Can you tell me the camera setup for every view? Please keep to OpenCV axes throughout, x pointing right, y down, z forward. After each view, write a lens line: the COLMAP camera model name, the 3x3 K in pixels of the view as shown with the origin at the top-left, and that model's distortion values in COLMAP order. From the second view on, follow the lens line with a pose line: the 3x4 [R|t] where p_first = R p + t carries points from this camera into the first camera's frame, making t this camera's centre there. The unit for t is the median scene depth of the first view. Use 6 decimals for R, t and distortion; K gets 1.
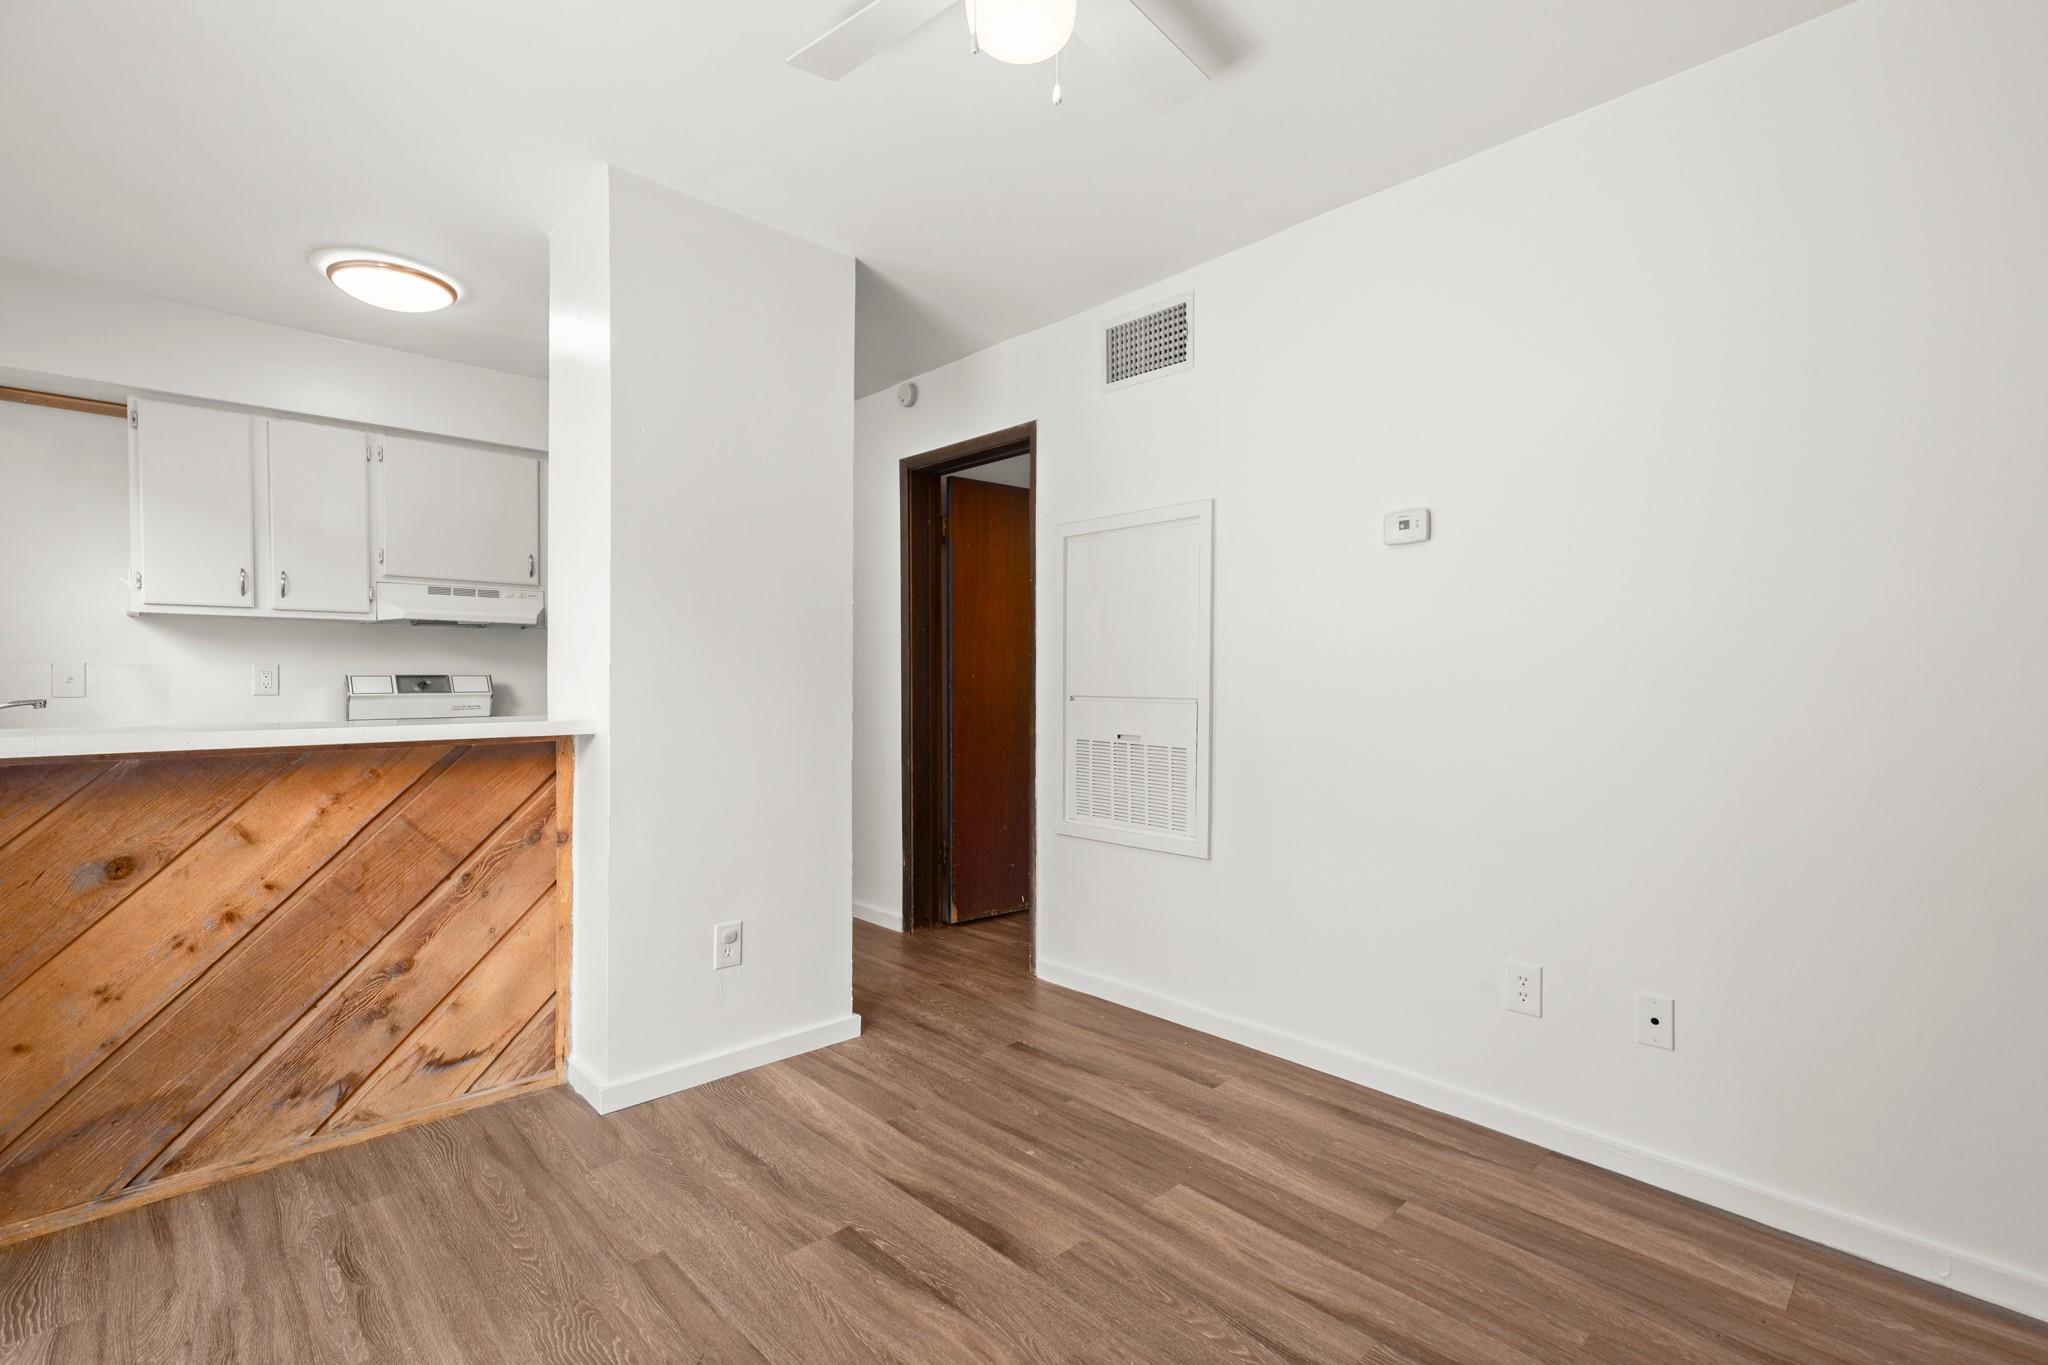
lens RADIAL K [[943.9, 0, 1038.4], [0, 943.9, 687.8], [0, 0, 1]] dist [0.004076, 0.004031]
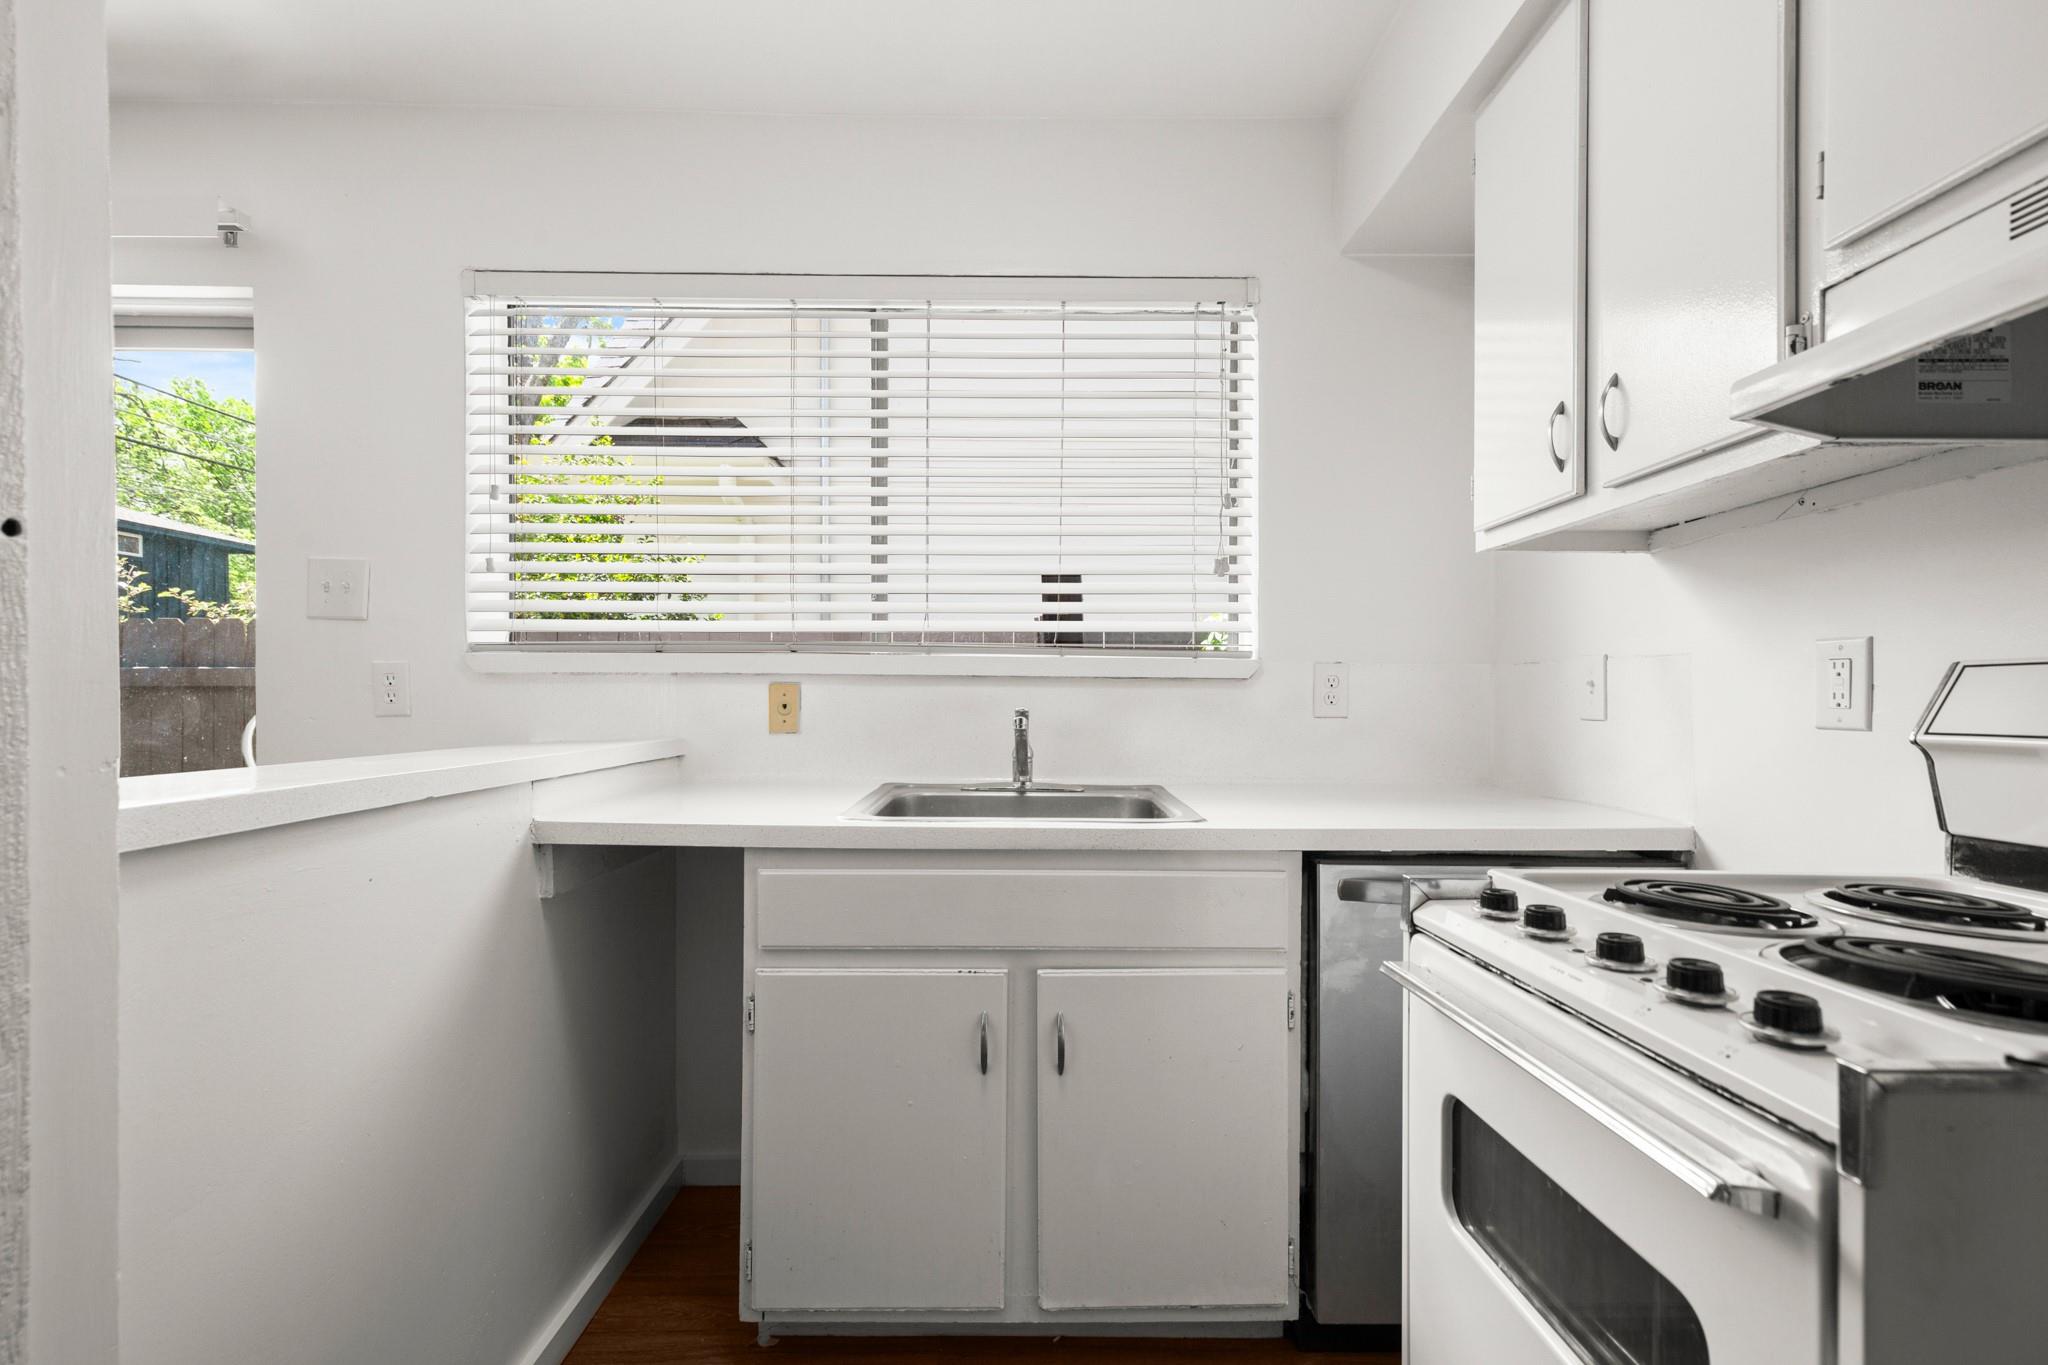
lens RADIAL K [[943.9, 0, 1025.8], [0, 943.9, 696.5], [0, 0, 1]] dist [0.004076, 0.004031]
pose [[-0.686125, -0.001885, -0.727482, -0.569041], [-0.002992, 0.999995, 0.000231, -0.005257], [0.727478, 0.002335, -0.686127, 1.573374]]
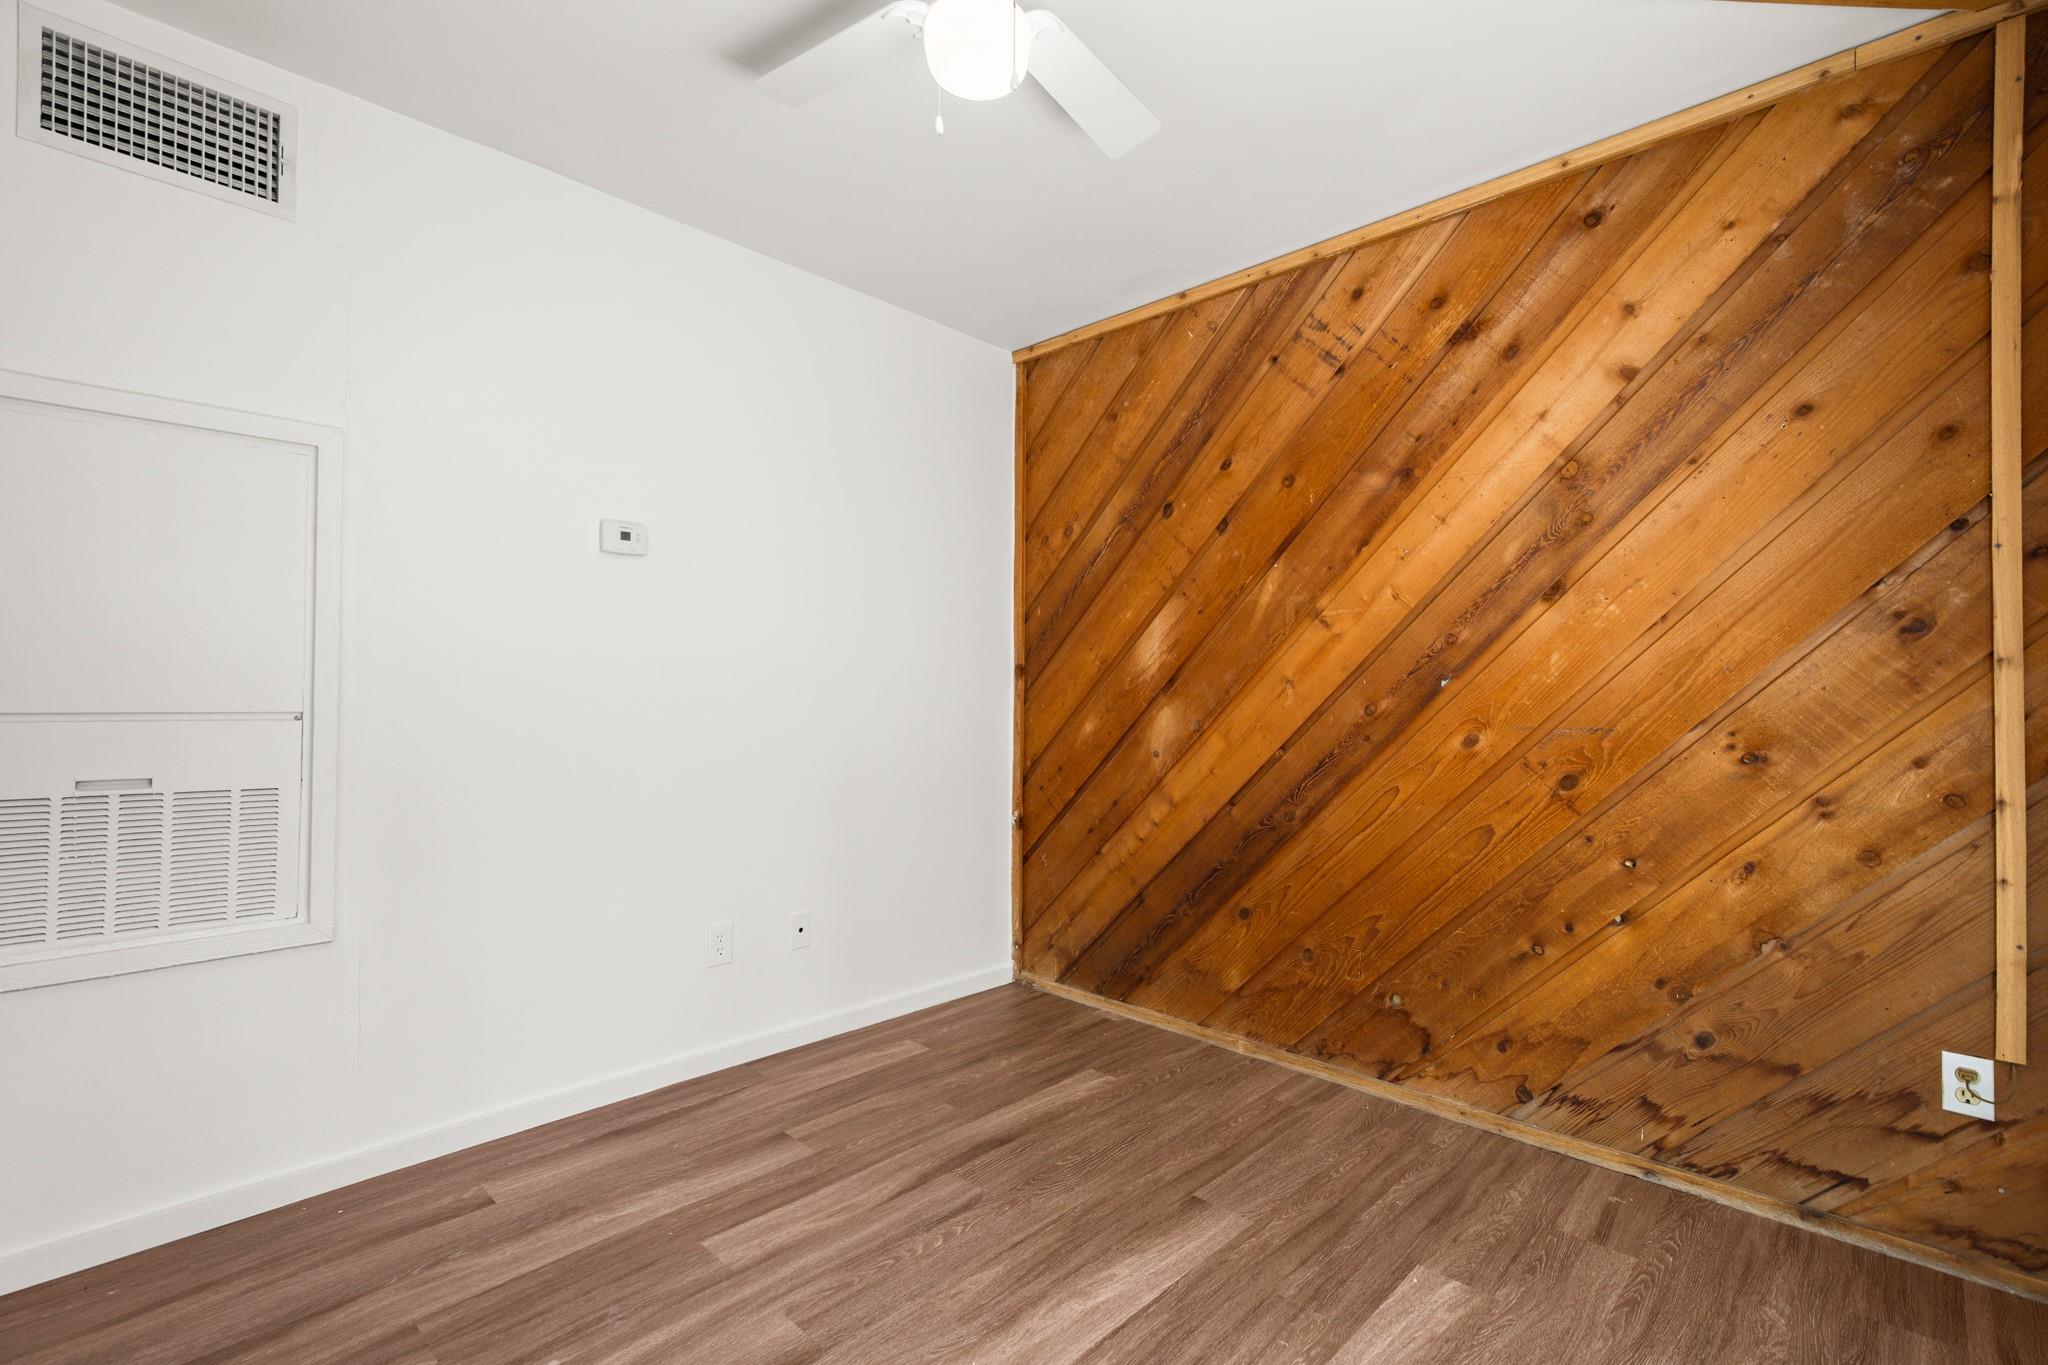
lens RADIAL K [[943.9, 0, 1025.2], [0, 943.9, 693.7], [0, 0, 1]] dist [0.004076, 0.004031]
pose [[-0.064647, 0.001160, 0.997908, -0.651420], [-0.003953, 0.999991, -0.001418, -0.004315], [-0.997900, -0.004036, -0.064642, 0.622562]]
